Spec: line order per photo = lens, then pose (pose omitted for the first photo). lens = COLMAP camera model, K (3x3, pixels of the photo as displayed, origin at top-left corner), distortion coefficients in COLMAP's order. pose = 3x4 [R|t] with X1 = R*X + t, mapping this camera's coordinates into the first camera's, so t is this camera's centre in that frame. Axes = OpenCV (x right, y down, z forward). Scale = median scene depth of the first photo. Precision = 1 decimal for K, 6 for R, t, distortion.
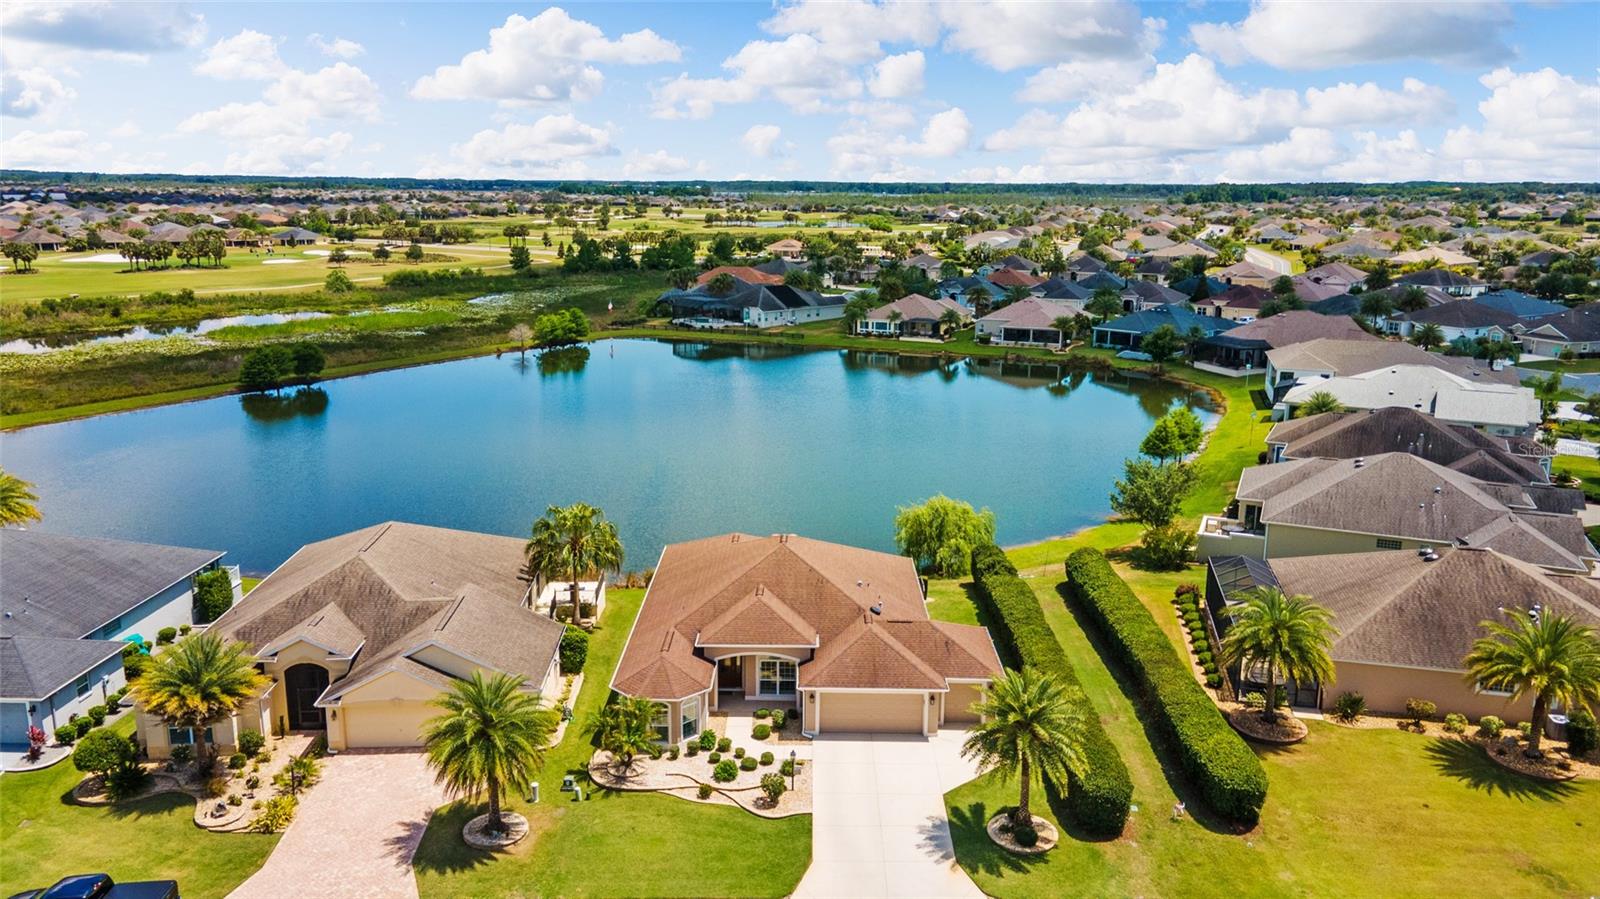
lens RADIAL K [[1155.3, 0, 783.3], [0, 1155.3, 444.2], [0, 0, 1]] dist [0.002116, 0.107947]
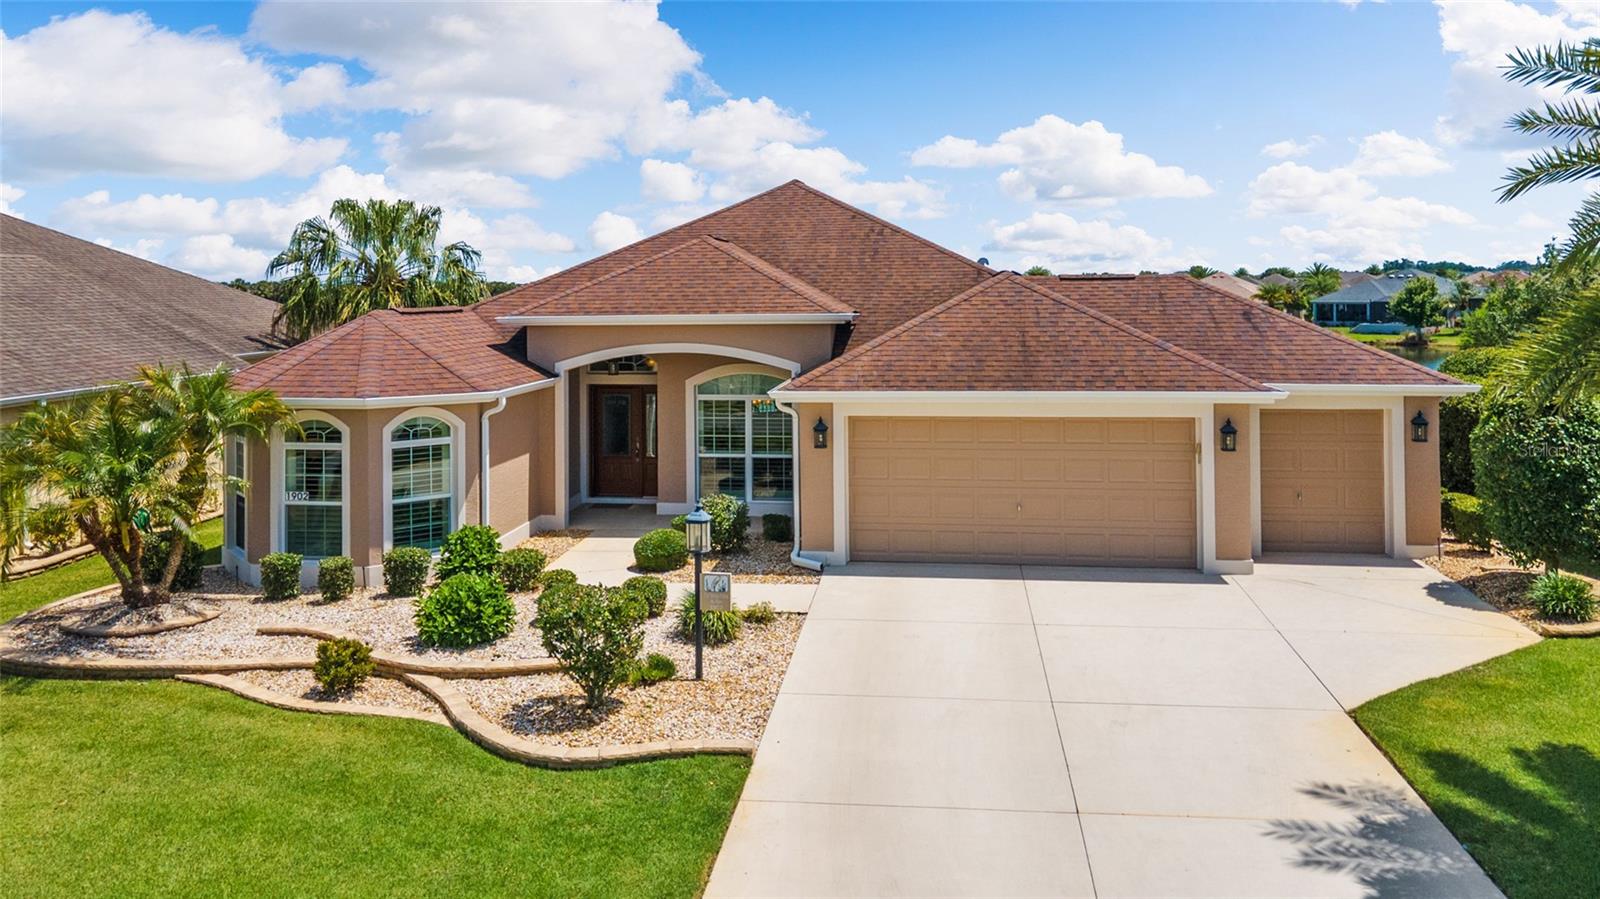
lens RADIAL K [[1188.5, 0, 797.2], [0, 1188.5, 443.0], [0, 0, 1]] dist [0.006805, 0.064138]
pose [[0.995474, 0.006476, -0.094818, 0.012177], [-0.014766, 0.996099, -0.086993, 0.063290], [0.093885, 0.087999, 0.991686, 0.175061]]
